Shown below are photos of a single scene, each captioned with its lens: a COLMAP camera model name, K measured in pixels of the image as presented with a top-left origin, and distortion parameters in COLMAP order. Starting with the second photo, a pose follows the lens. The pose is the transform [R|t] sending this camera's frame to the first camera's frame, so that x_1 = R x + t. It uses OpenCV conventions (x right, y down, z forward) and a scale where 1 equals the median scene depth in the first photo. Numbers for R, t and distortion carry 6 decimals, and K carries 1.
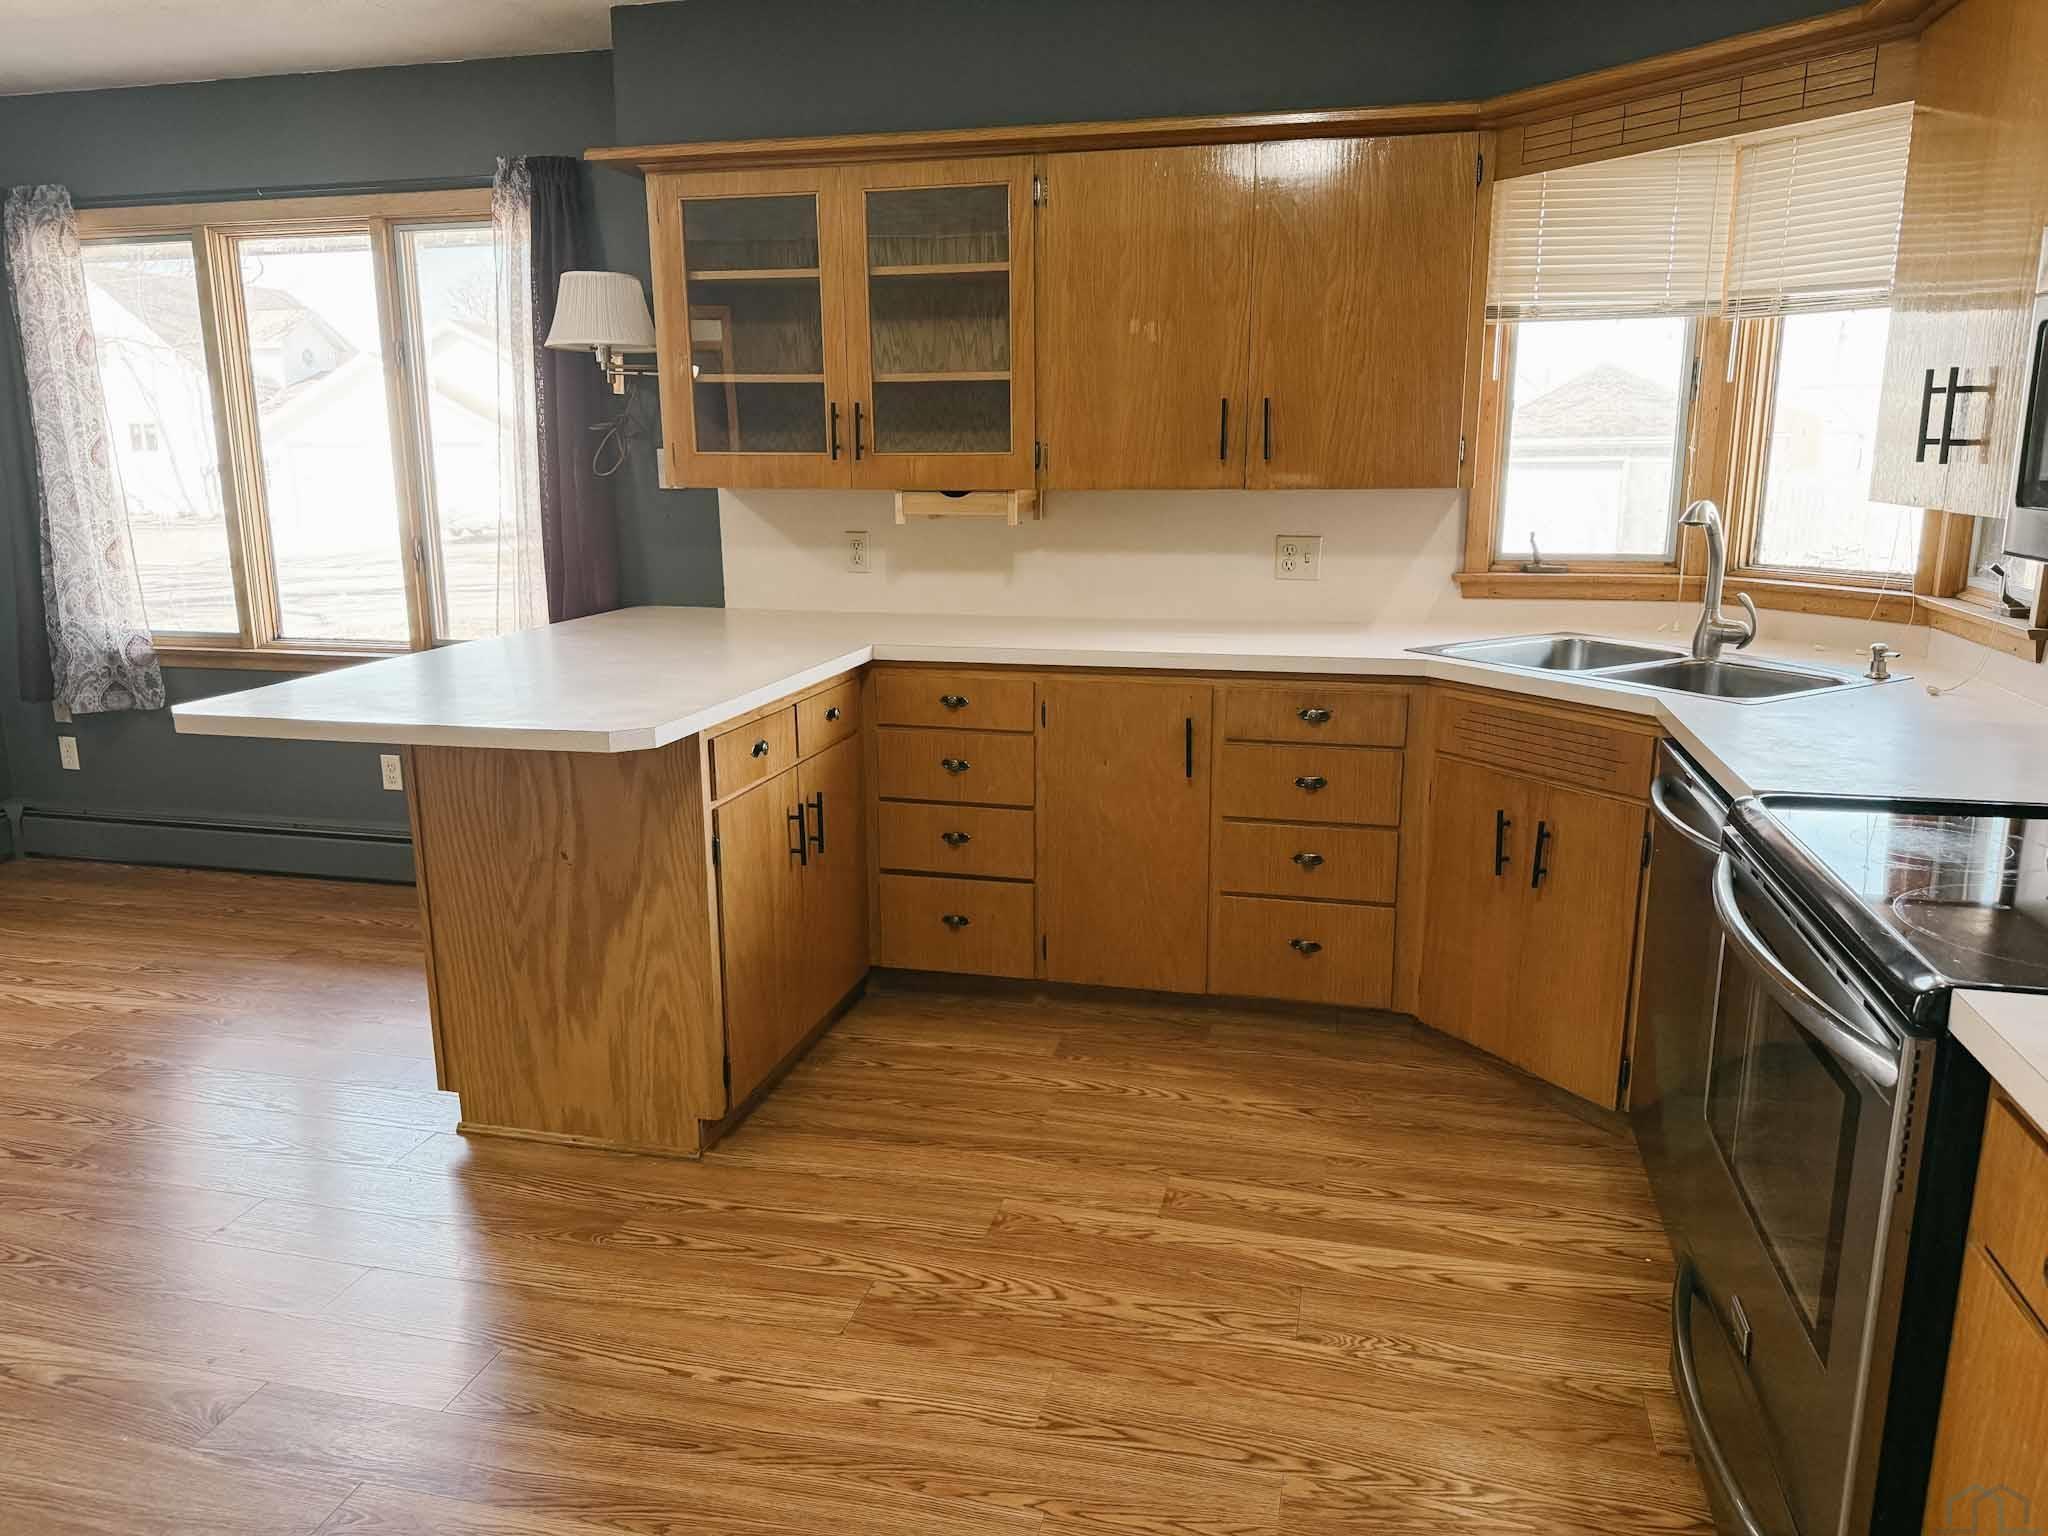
lens RADIAL K [[1435.6, 0, 1024.0], [0, 1435.6, 768.0], [0, 0, 1]] dist [0.067073, -0.073624]
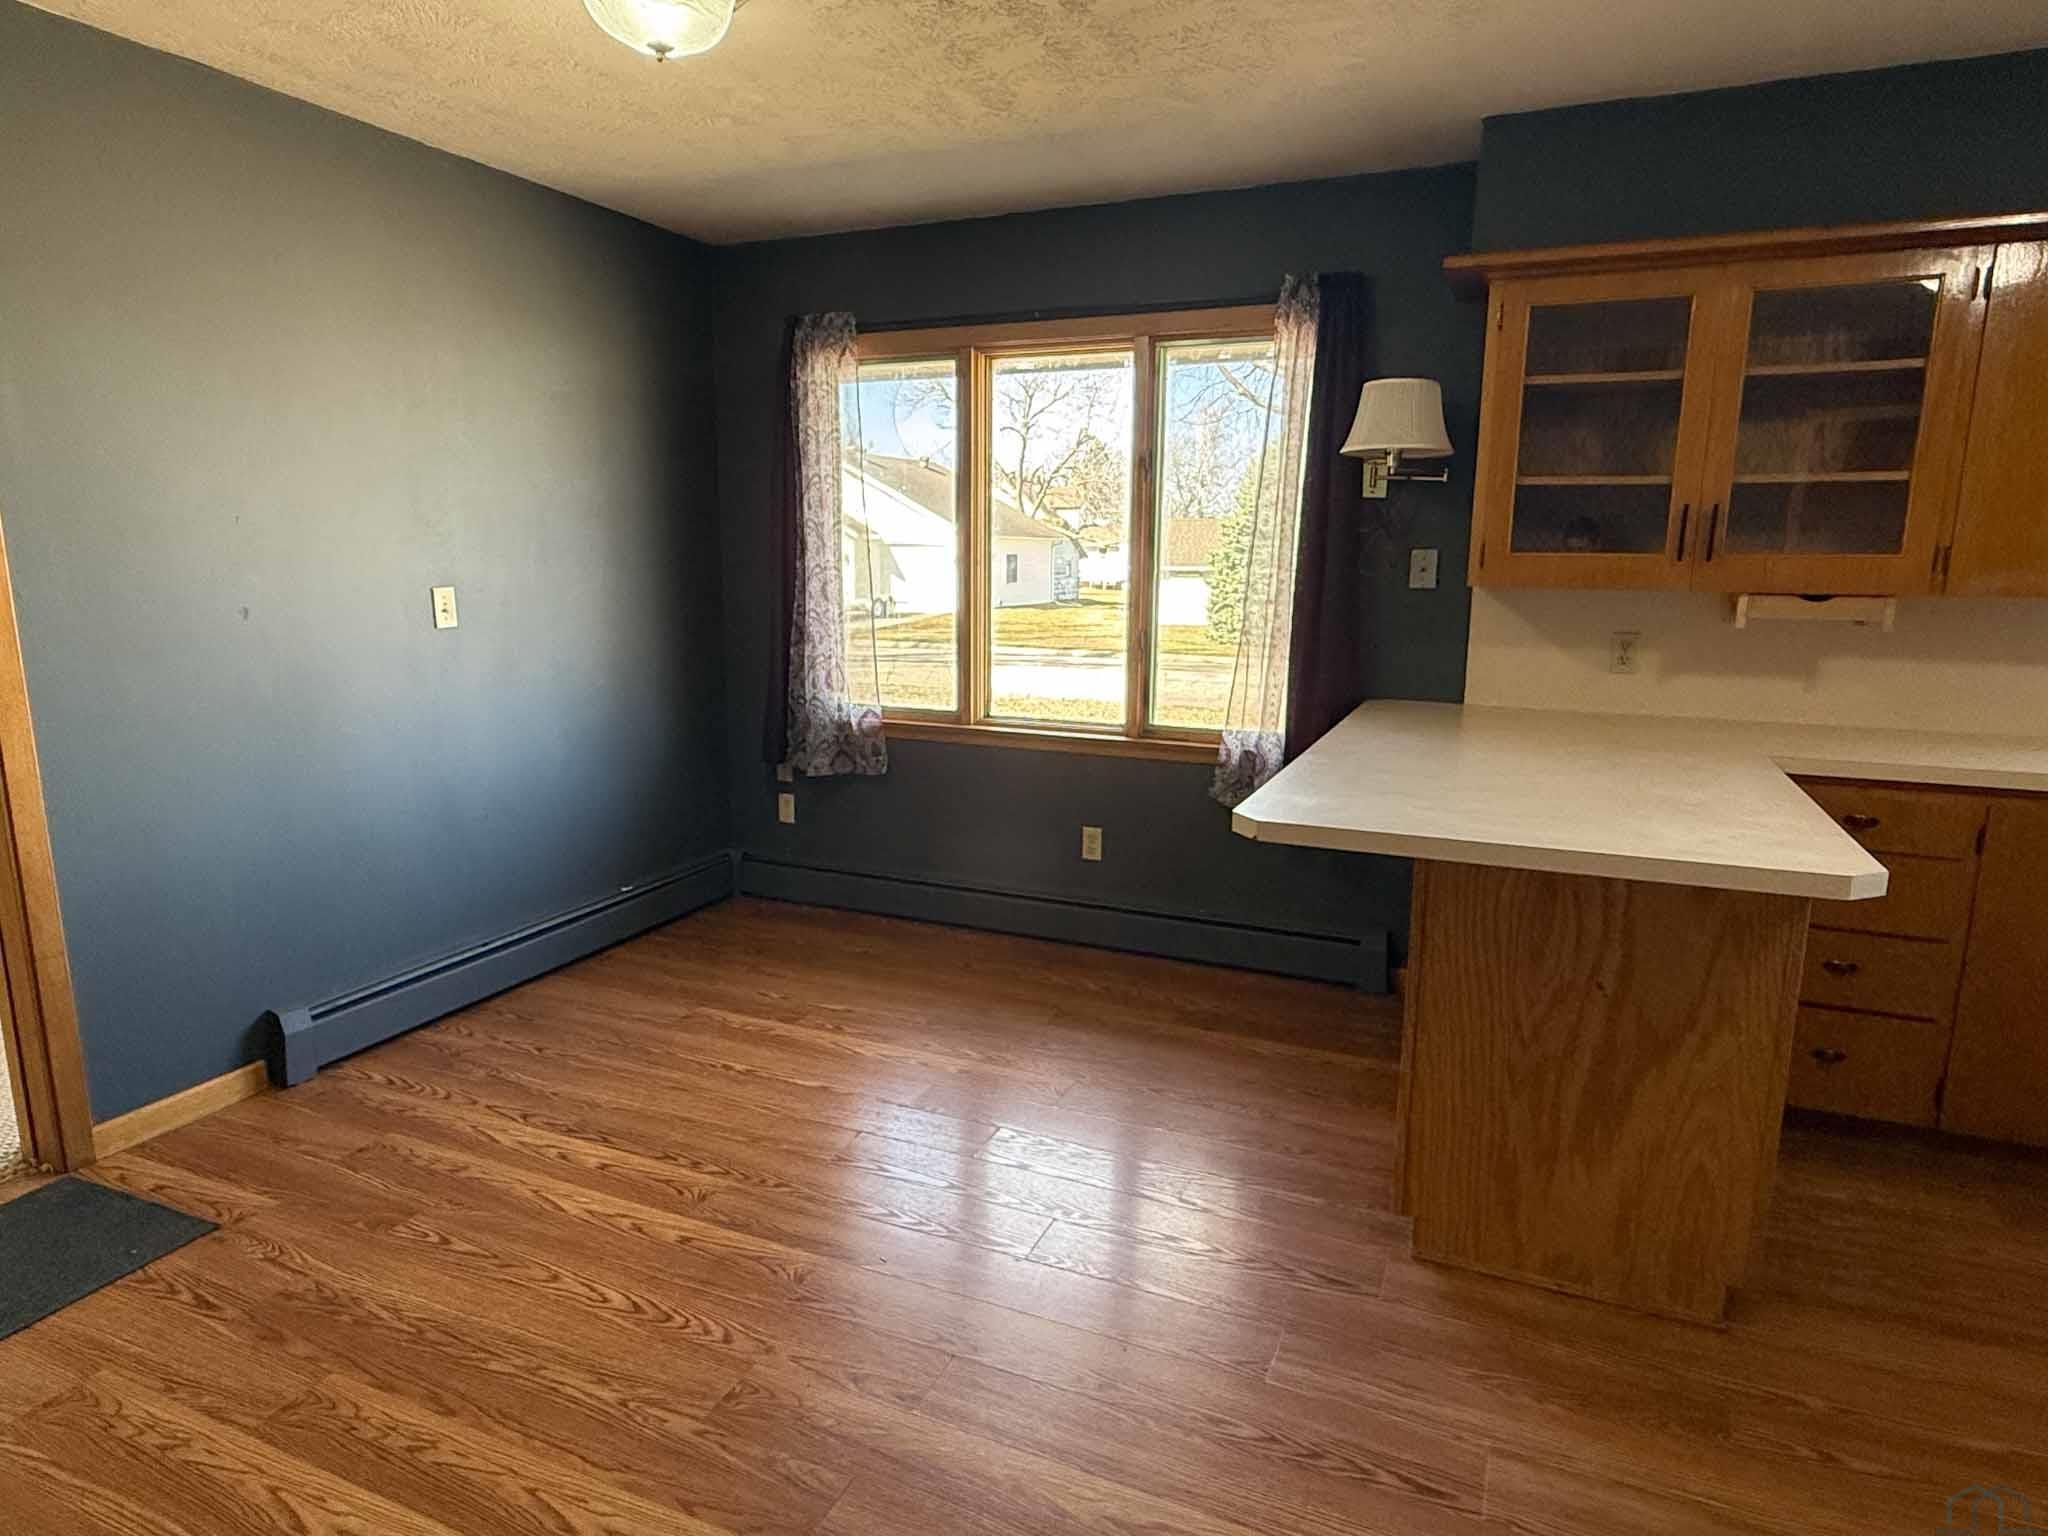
lens RADIAL K [[1205.3, 0, 1024.0], [0, 1205.3, 768.0], [0, 0, 1]] dist [0.016710, -0.000392]
pose [[0.986451, 0.042281, -0.158516, -0.434569], [-0.047689, 0.998397, -0.030469, -0.029374], [0.156974, 0.037616, 0.986886, 0.128776]]
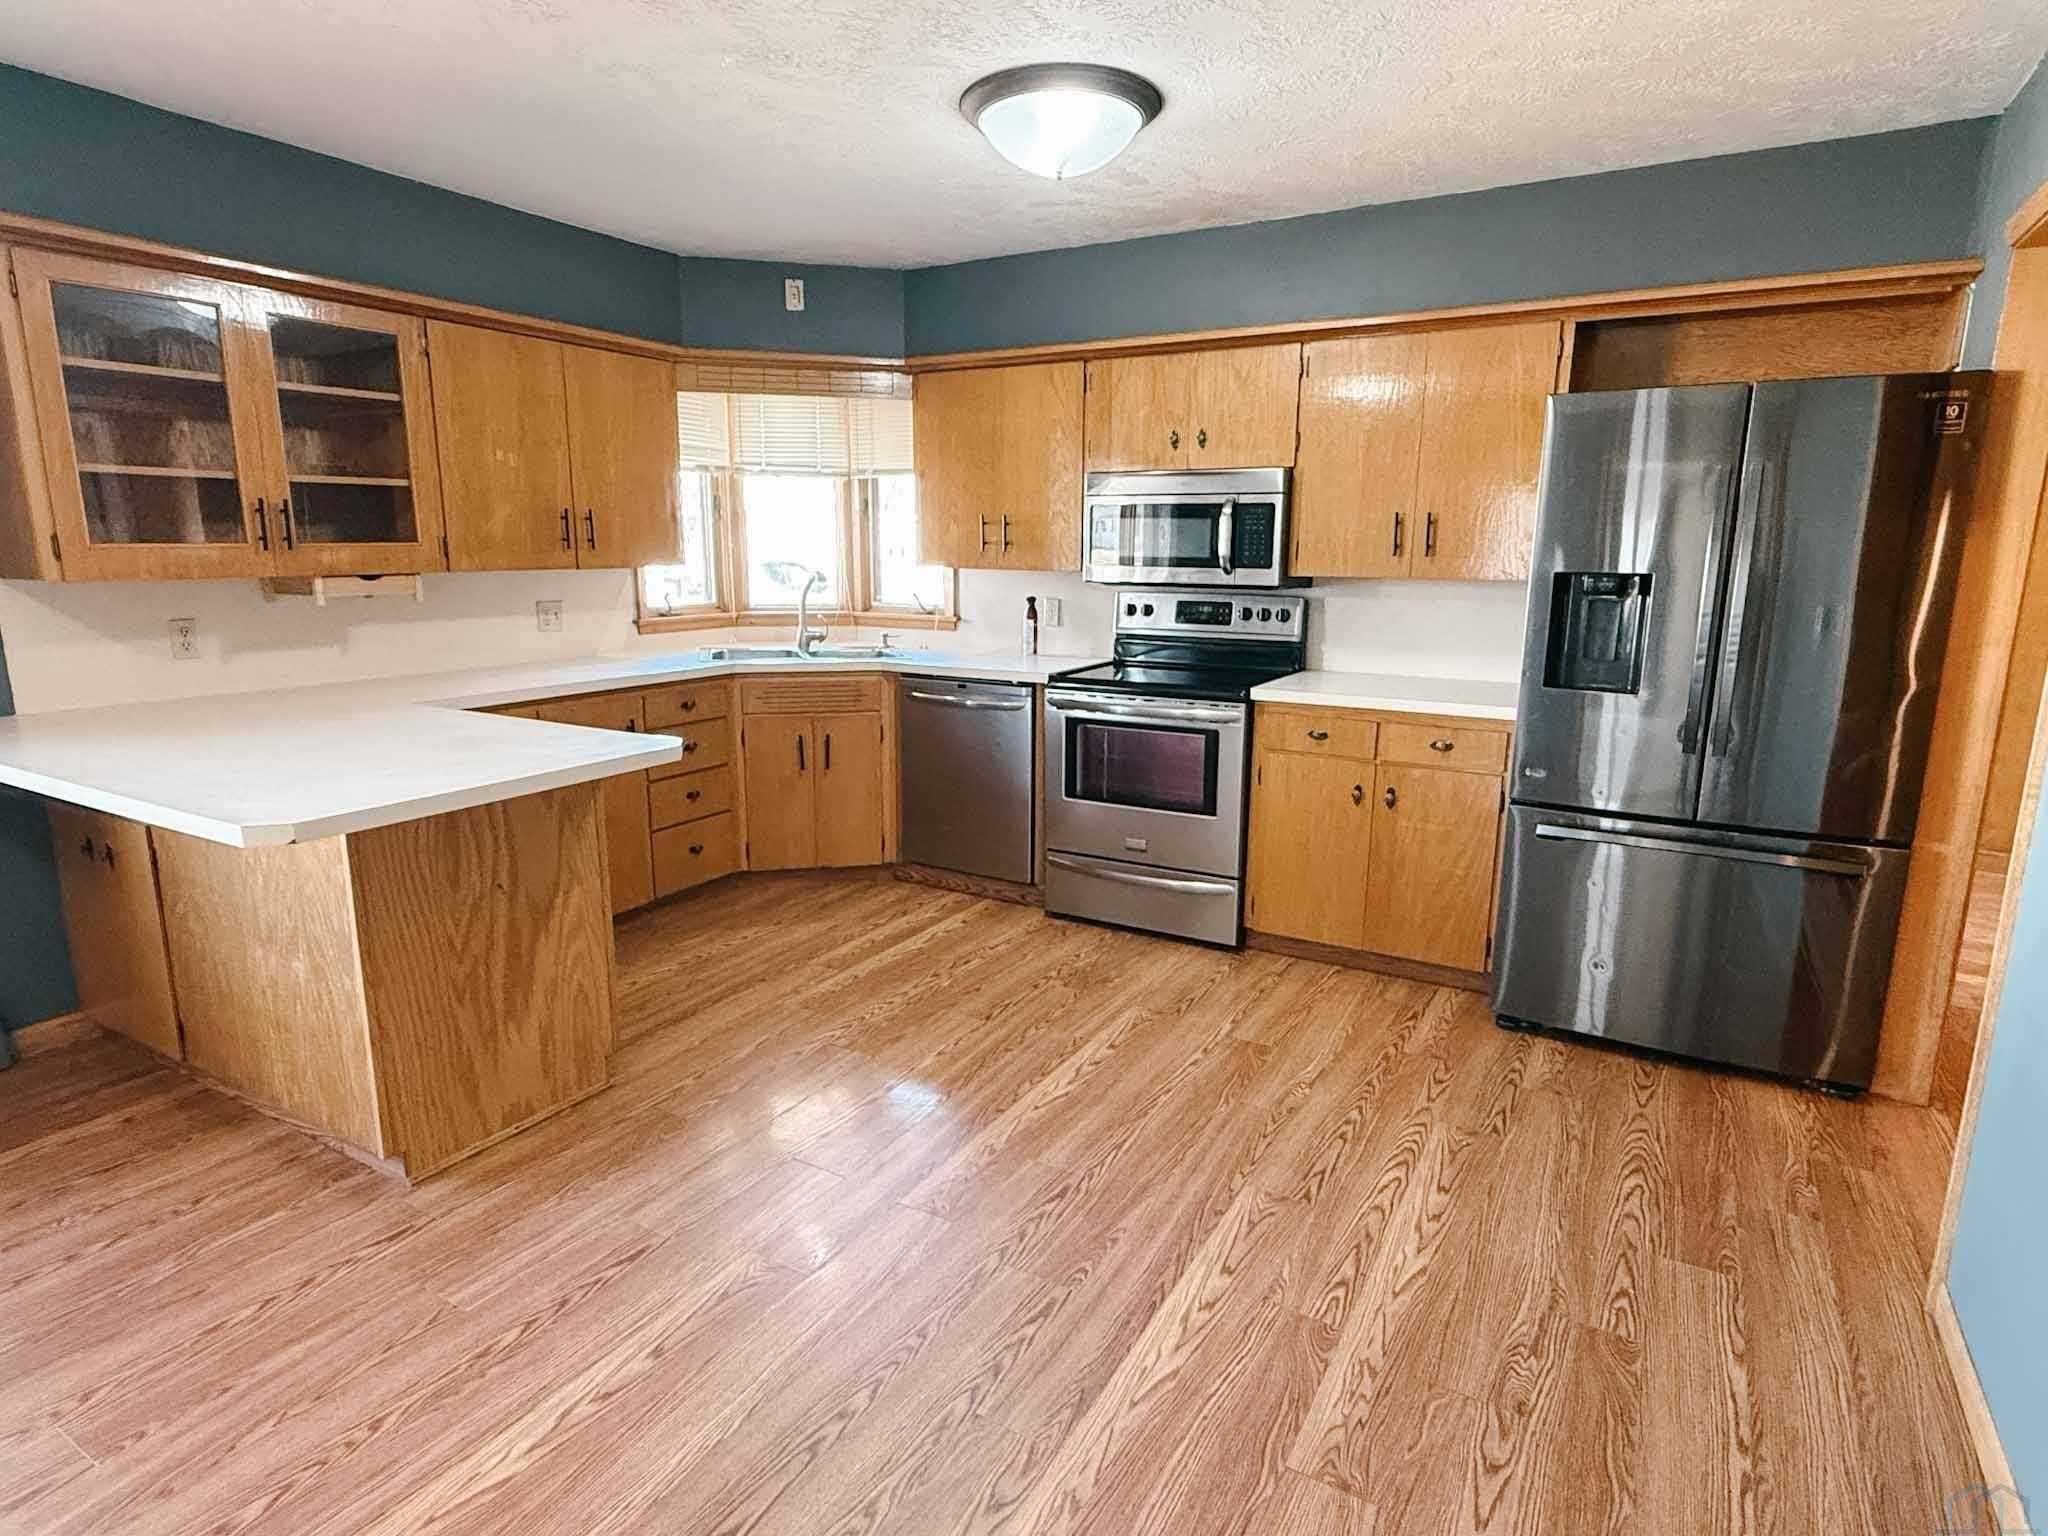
lens RADIAL K [[1127.9, 0, 1024.0], [0, 1127.9, 768.0], [0, 0, 1]] dist [0.000329, 0.000198]
pose [[0.283108, -0.185810, 0.940917, -0.804714], [0.199447, 0.971012, 0.131743, -0.053773], [-0.938121, 0.150365, 0.311960, 0.225816]]
